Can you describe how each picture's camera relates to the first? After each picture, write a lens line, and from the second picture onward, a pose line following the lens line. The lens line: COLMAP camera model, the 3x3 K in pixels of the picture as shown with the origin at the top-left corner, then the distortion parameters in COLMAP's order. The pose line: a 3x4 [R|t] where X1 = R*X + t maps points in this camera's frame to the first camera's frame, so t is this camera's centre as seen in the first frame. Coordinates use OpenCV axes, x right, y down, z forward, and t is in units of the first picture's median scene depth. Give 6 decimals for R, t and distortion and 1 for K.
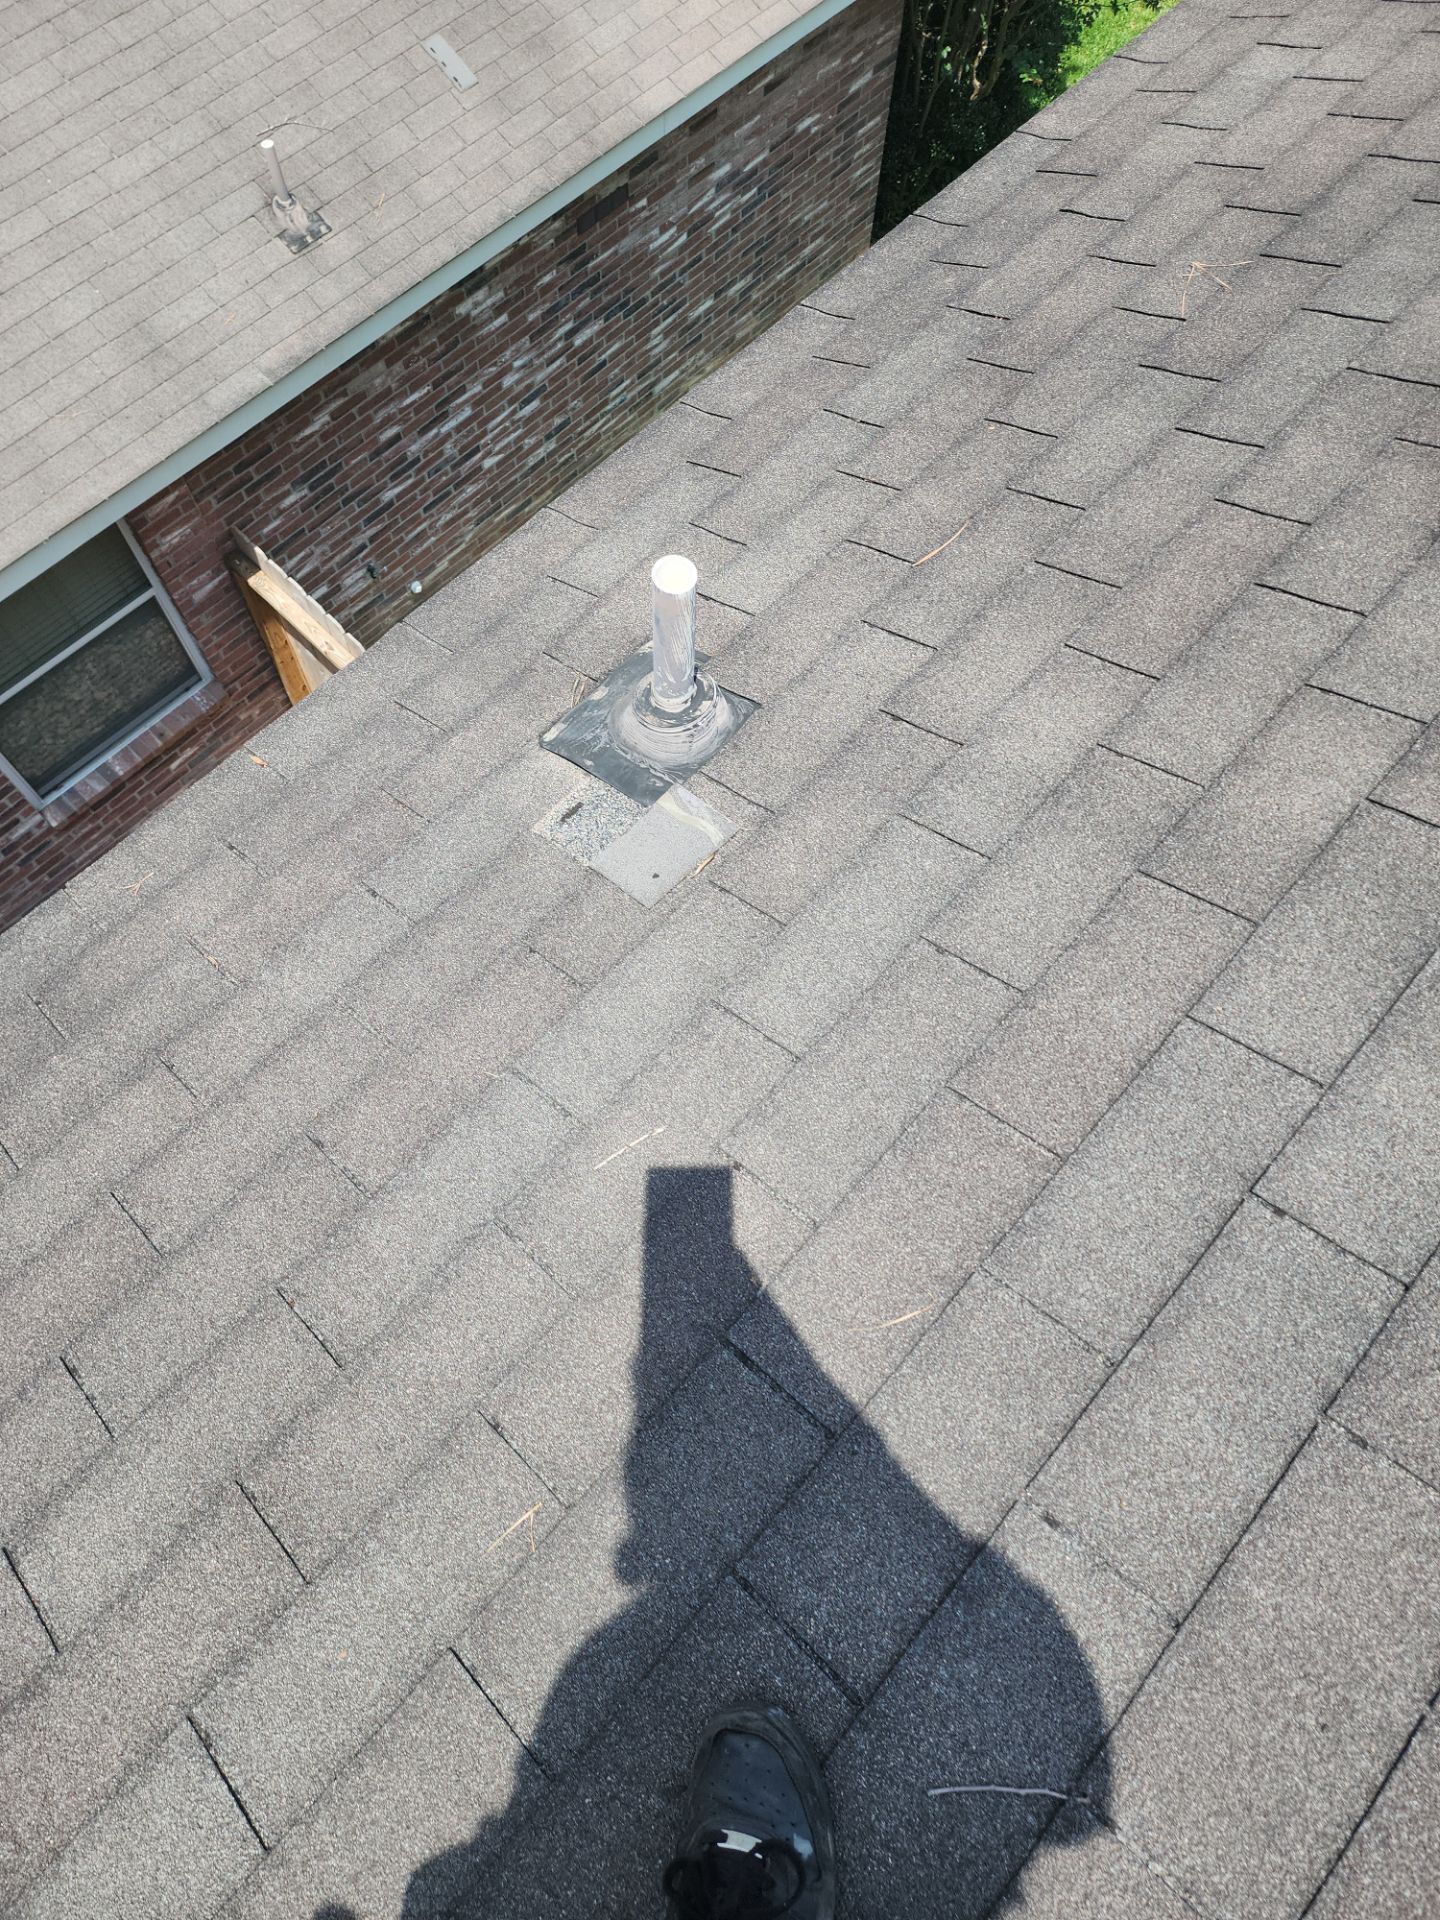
lens RADIAL K [[1312.6, 0, 667.1], [0, 1312.6, 973.1], [0, 0, 1]] dist [0.072258, -0.061363]
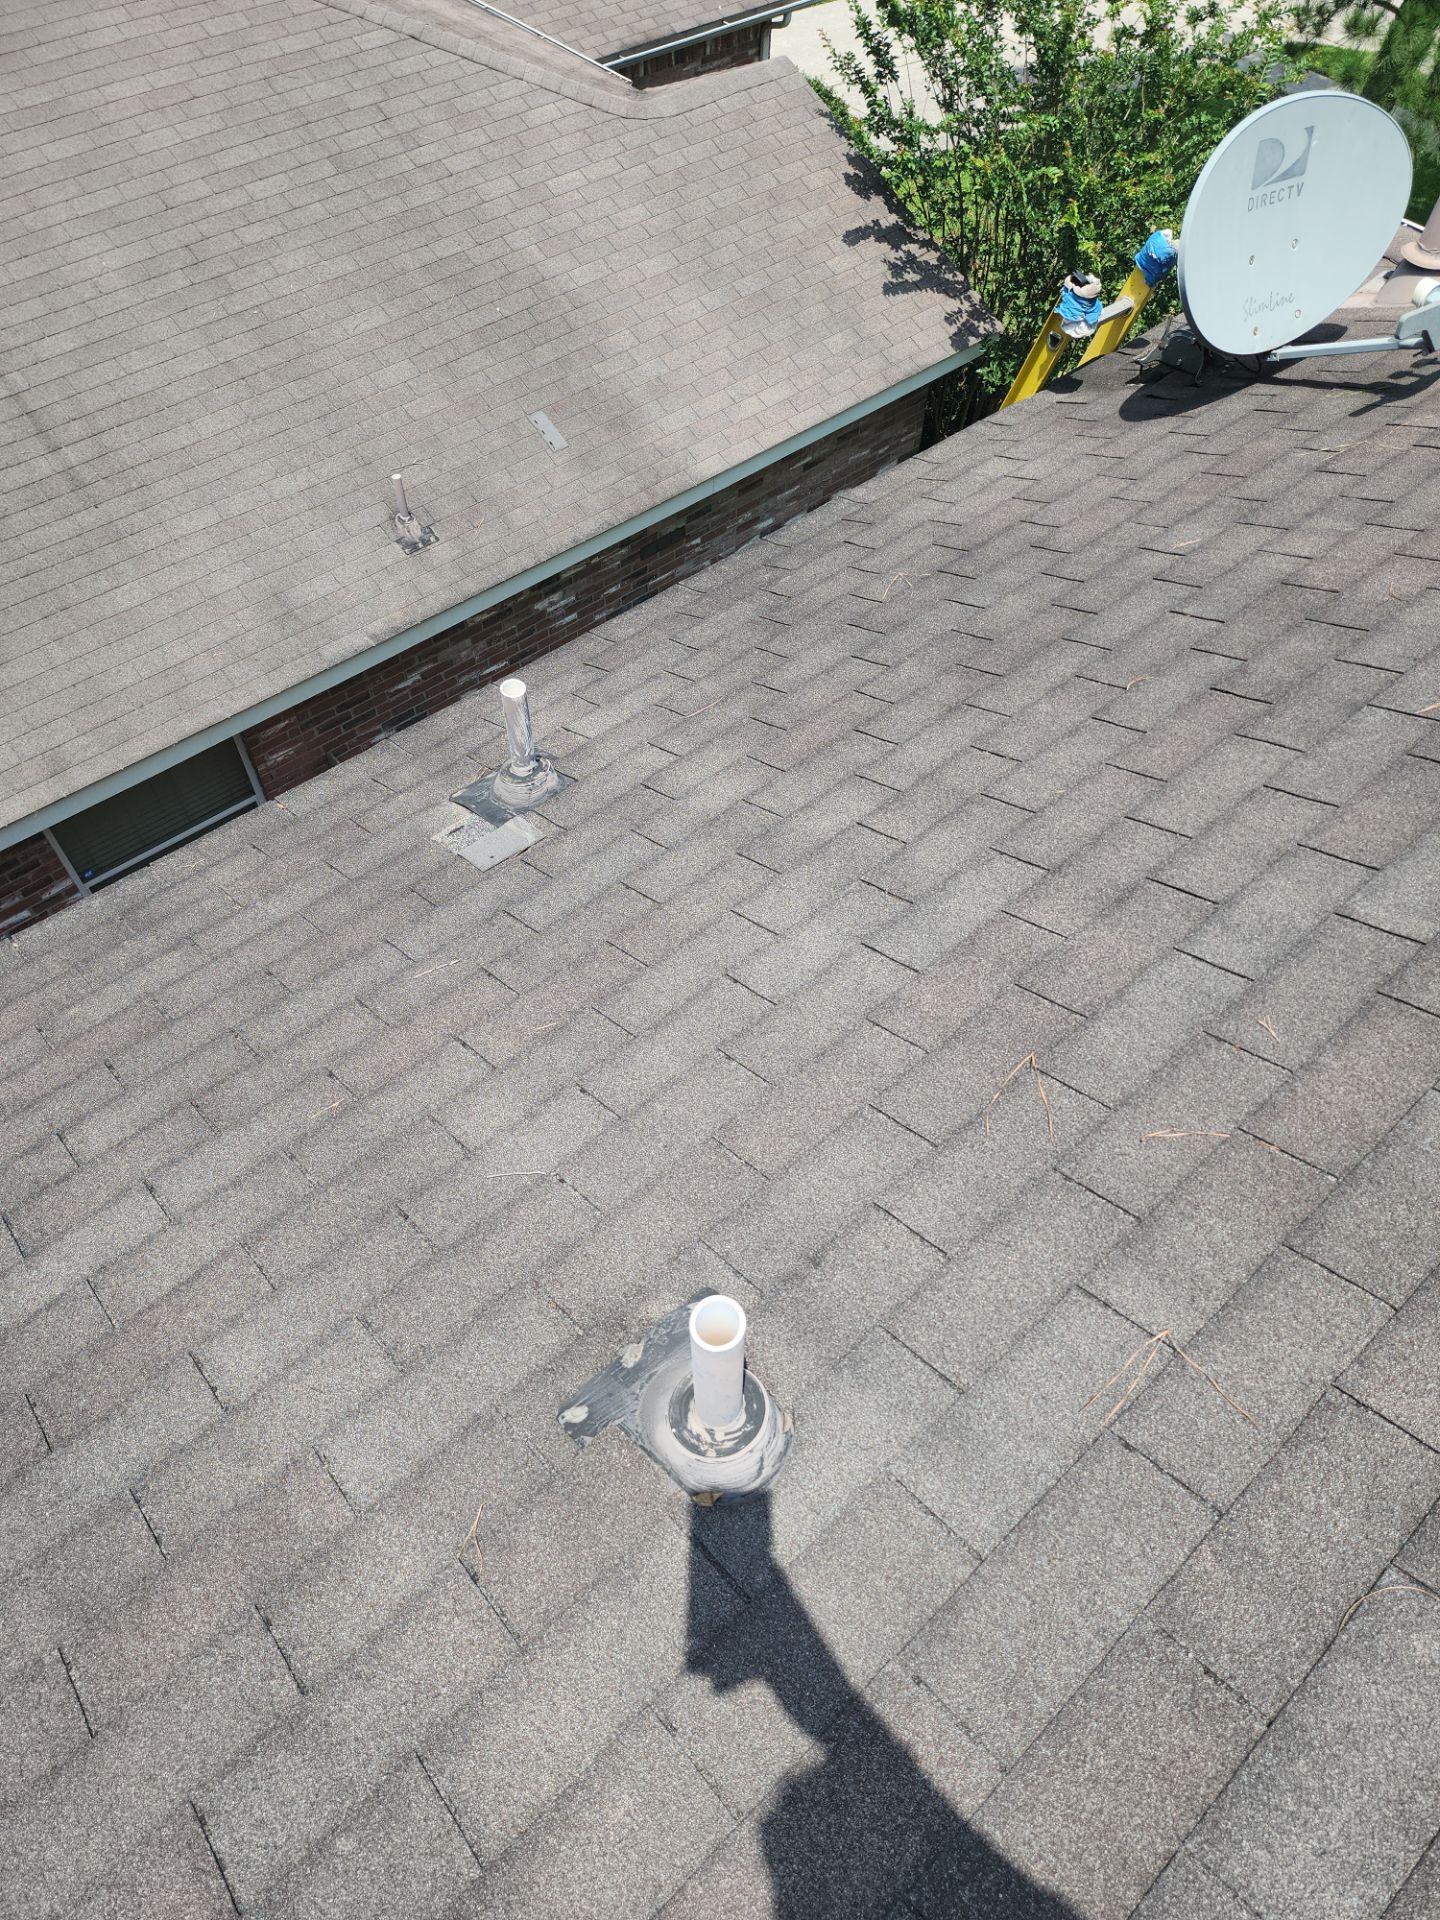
lens RADIAL K [[1312.6, 0, 710.6], [0, 1312.6, 972.2], [0, 0, 1]] dist [0.072258, -0.061363]
pose [[0.996432, 0.079464, -0.028437, 0.087579], [-0.083709, 0.973482, -0.212900, 0.107663], [0.010765, 0.214521, 0.976660, -0.166693]]
